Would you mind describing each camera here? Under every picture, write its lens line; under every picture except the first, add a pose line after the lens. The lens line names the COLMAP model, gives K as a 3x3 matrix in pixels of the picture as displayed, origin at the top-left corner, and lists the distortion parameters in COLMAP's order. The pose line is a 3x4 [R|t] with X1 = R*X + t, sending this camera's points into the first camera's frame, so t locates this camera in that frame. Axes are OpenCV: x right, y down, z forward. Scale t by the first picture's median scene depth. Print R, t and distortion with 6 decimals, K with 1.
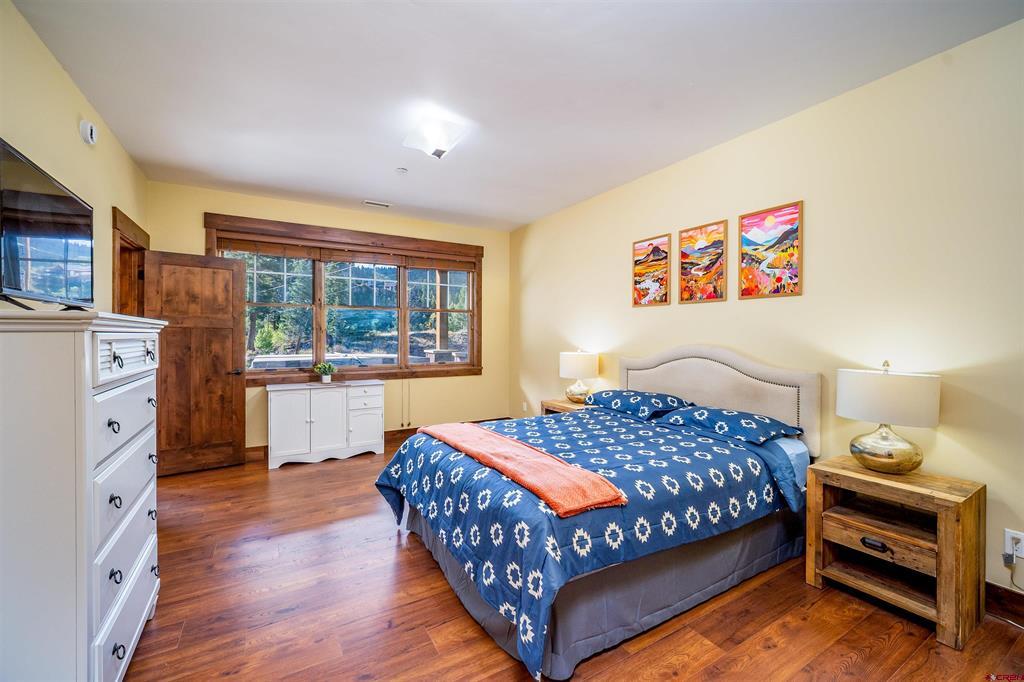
lens RADIAL K [[411.6, 0, 509.6], [0, 411.6, 336.8], [0, 0, 1]] dist [-0.000319, 0.000025]
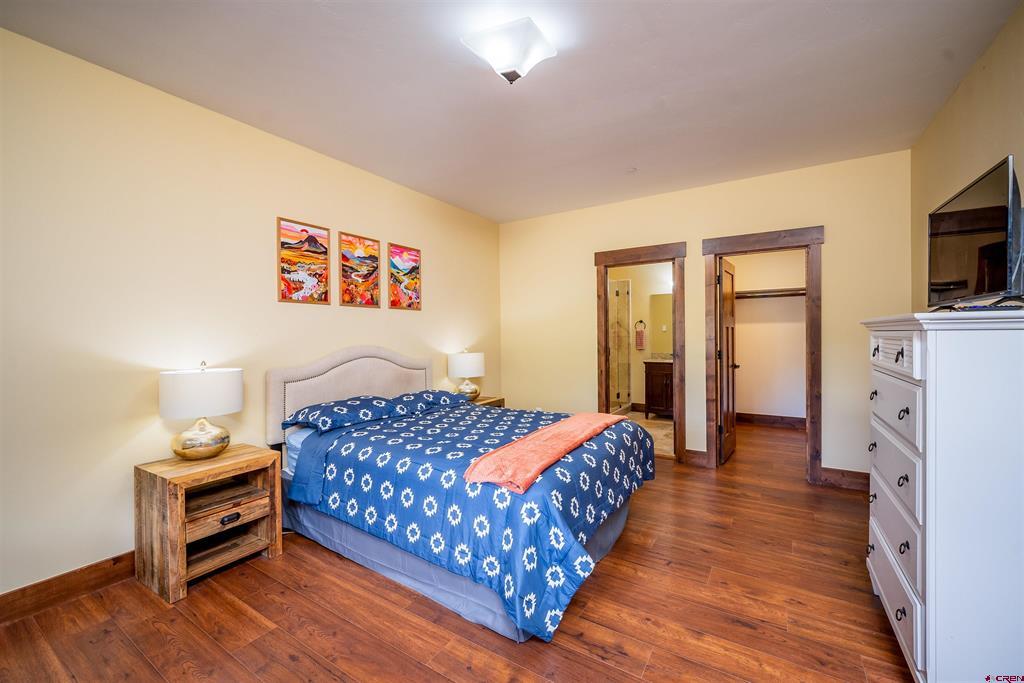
lens RADIAL K [[411.6, 0, 509.6], [0, 411.6, 337.3], [0, 0, 1]] dist [-0.000319, 0.000025]
pose [[-0.449708, -0.008147, 0.893138, -0.667493], [0.008559, 0.999873, 0.013430, -0.014126], [-0.893134, 0.013684, -0.449582, 1.113929]]
